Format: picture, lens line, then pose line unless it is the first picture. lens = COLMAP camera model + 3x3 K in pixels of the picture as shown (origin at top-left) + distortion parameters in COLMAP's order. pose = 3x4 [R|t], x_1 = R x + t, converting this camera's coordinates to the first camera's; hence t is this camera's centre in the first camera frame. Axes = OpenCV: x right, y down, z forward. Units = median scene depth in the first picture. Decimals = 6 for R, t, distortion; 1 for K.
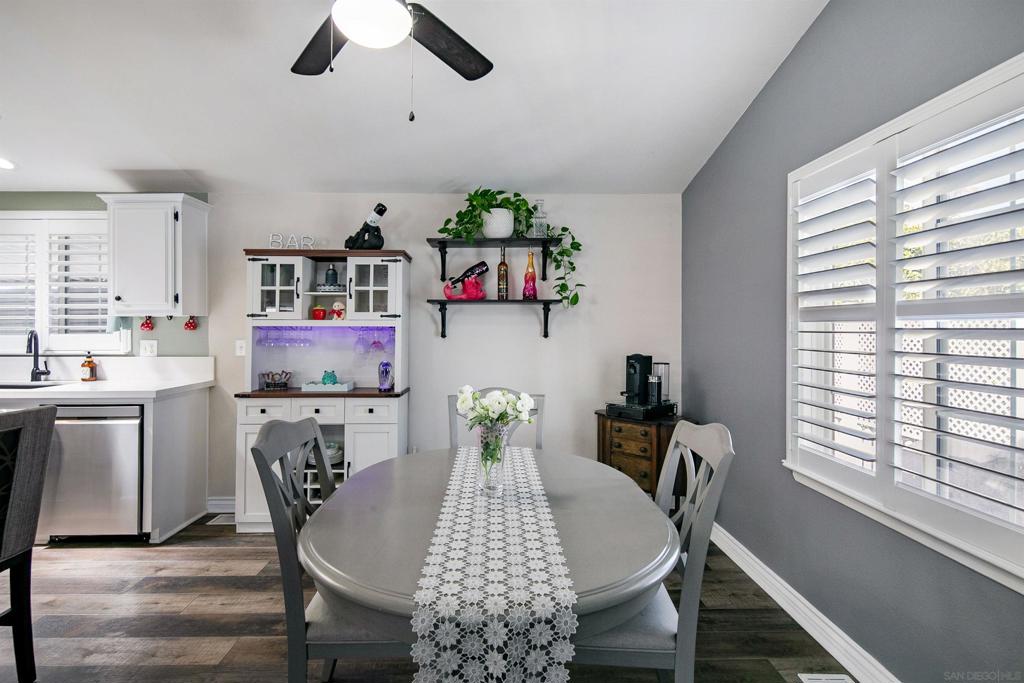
lens RADIAL K [[498.5, 0, 504.6], [0, 498.5, 330.6], [0, 0, 1]] dist [0.003469, -0.005421]
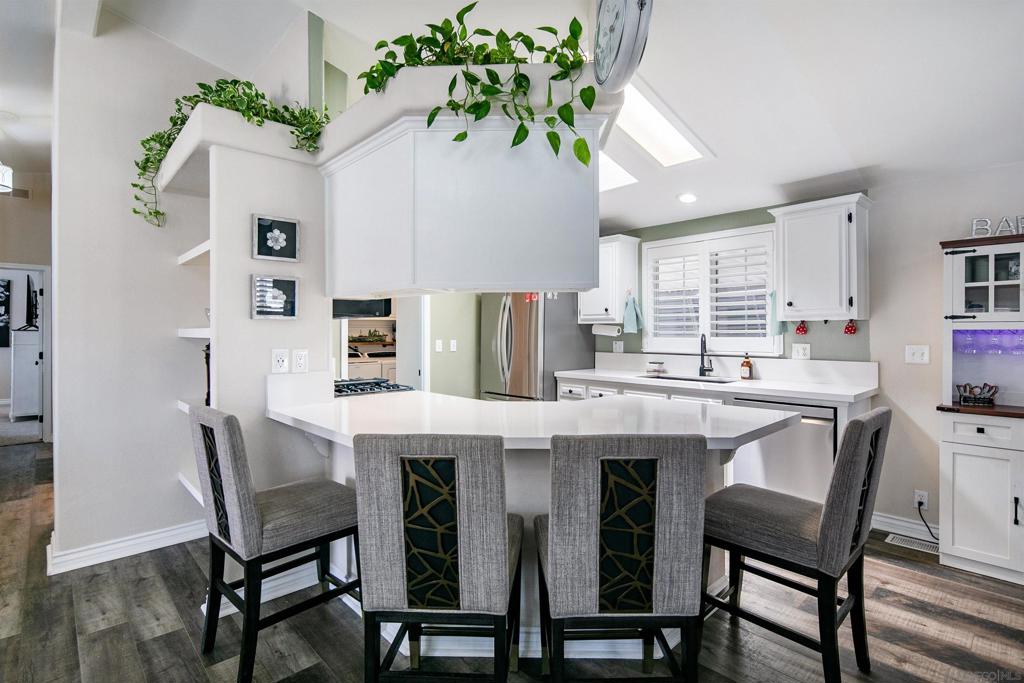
lens RADIAL K [[498.5, 0, 495.4], [0, 498.5, 332.4], [0, 0, 1]] dist [0.003469, -0.005421]
pose [[0.648935, -0.000659, -0.760843, -0.354153], [0.003327, 0.999993, 0.001972, -0.008662], [0.760836, -0.003812, 0.648932, -0.159575]]
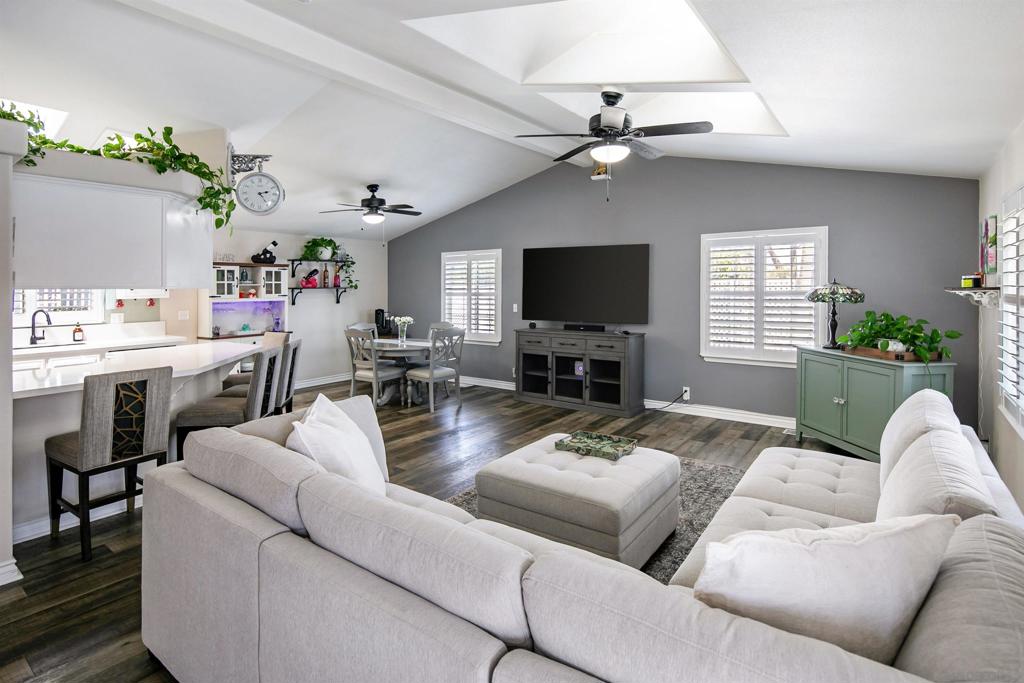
lens RADIAL K [[498.5, 0, 525.6], [0, 498.5, 288.5], [0, 0, 1]] dist [0.003469, -0.005421]
pose [[0.602833, -0.008208, 0.797825, -1.252470], [0.013818, 0.999905, -0.000154, -0.043537], [-0.797748, 0.011118, 0.602889, -1.049412]]
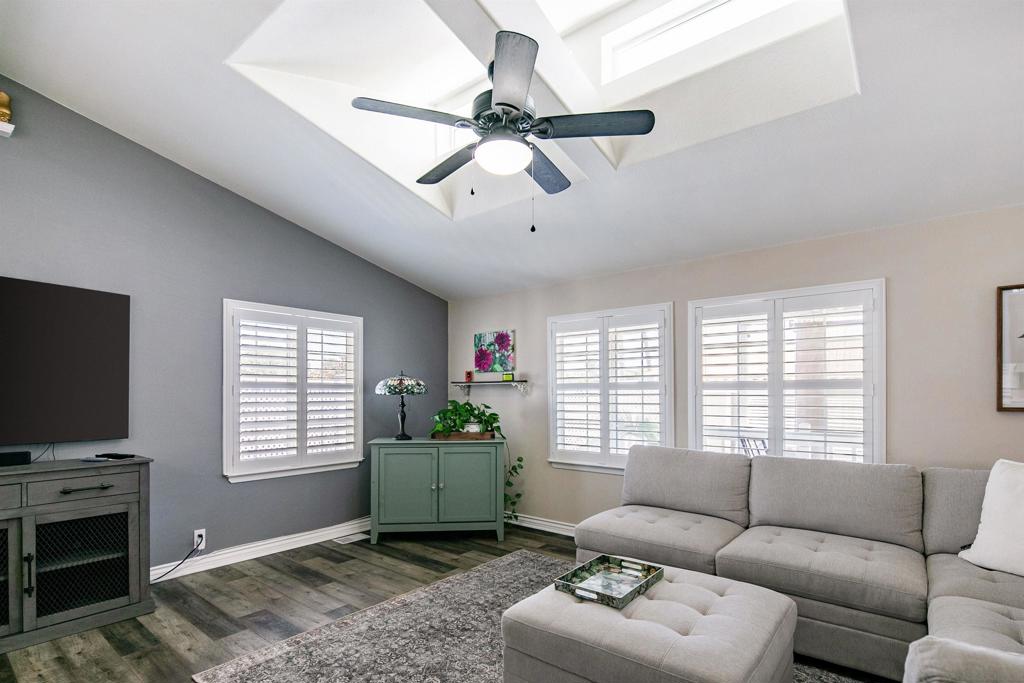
lens RADIAL K [[498.5, 0, 512.6], [0, 498.5, 397.0], [0, 0, 1]] dist [0.003469, -0.005421]
pose [[-0.757316, -0.004738, 0.653031, -0.802947], [0.002766, 0.999941, 0.010462, -0.001351], [-0.653042, 0.009729, -0.757259, -0.083928]]
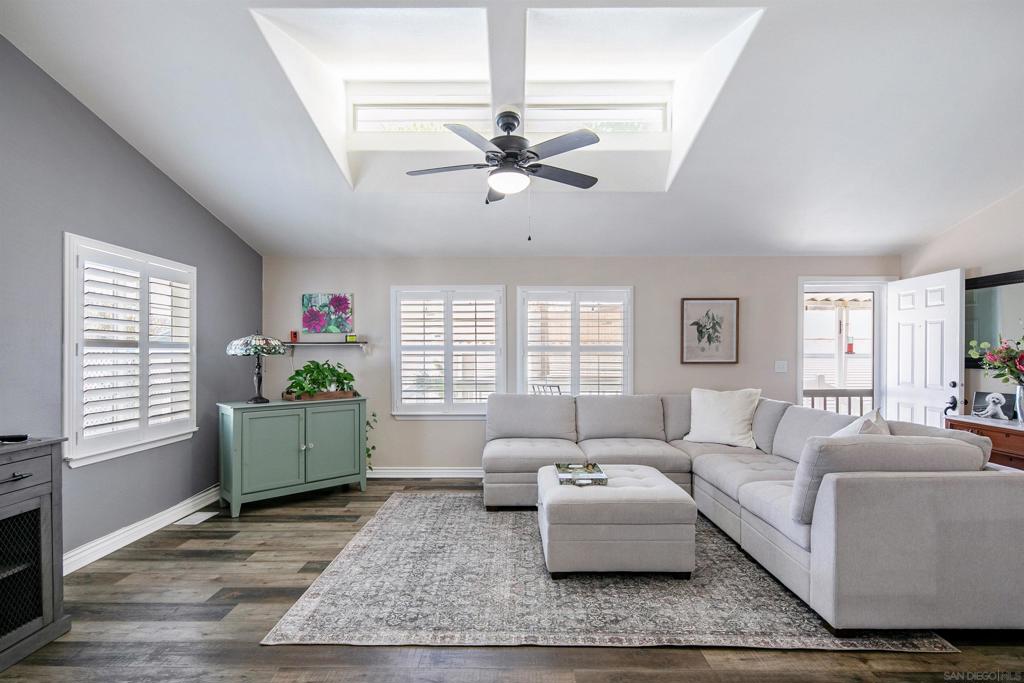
lens RADIAL K [[498.5, 0, 510.6], [0, 498.5, 355.9], [0, 0, 1]] dist [0.003469, -0.005421]
pose [[-0.999475, -0.001850, 0.032359, -0.386348], [-0.001571, 0.999961, 0.008653, -0.004838], [-0.032373, 0.008598, -0.999439, 0.340690]]
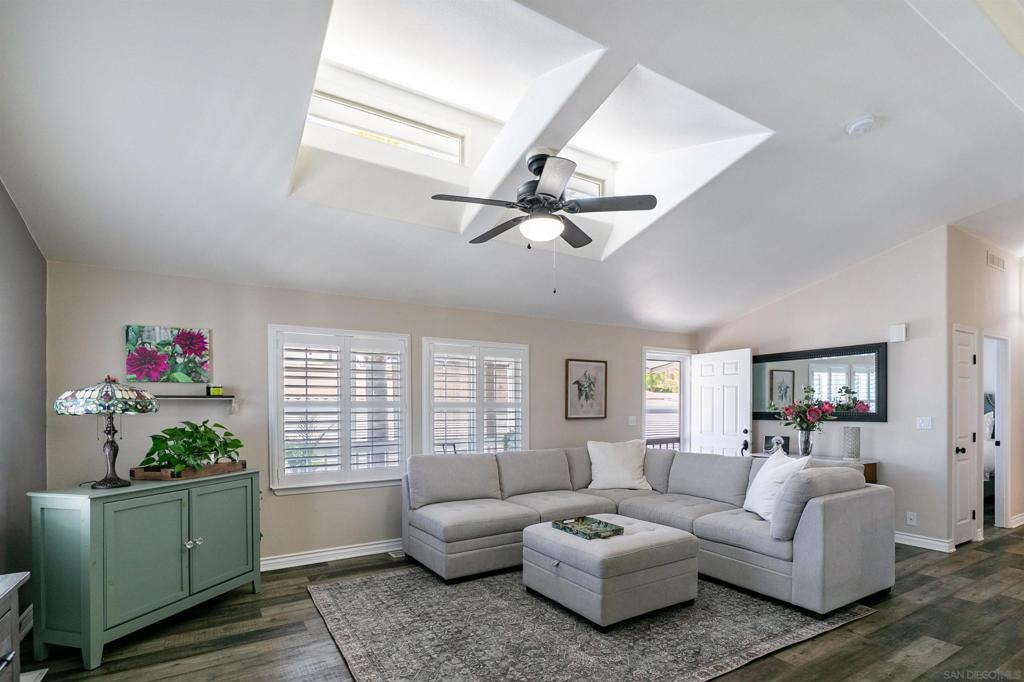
lens RADIAL K [[498.5, 0, 522.5], [0, 498.5, 416.4], [0, 0, 1]] dist [0.003469, -0.005421]
pose [[-0.863414, 0.008172, -0.504431, 0.120665], [0.000792, 0.999890, 0.014842, -0.002343], [0.504496, 0.012415, -0.863325, 0.155534]]
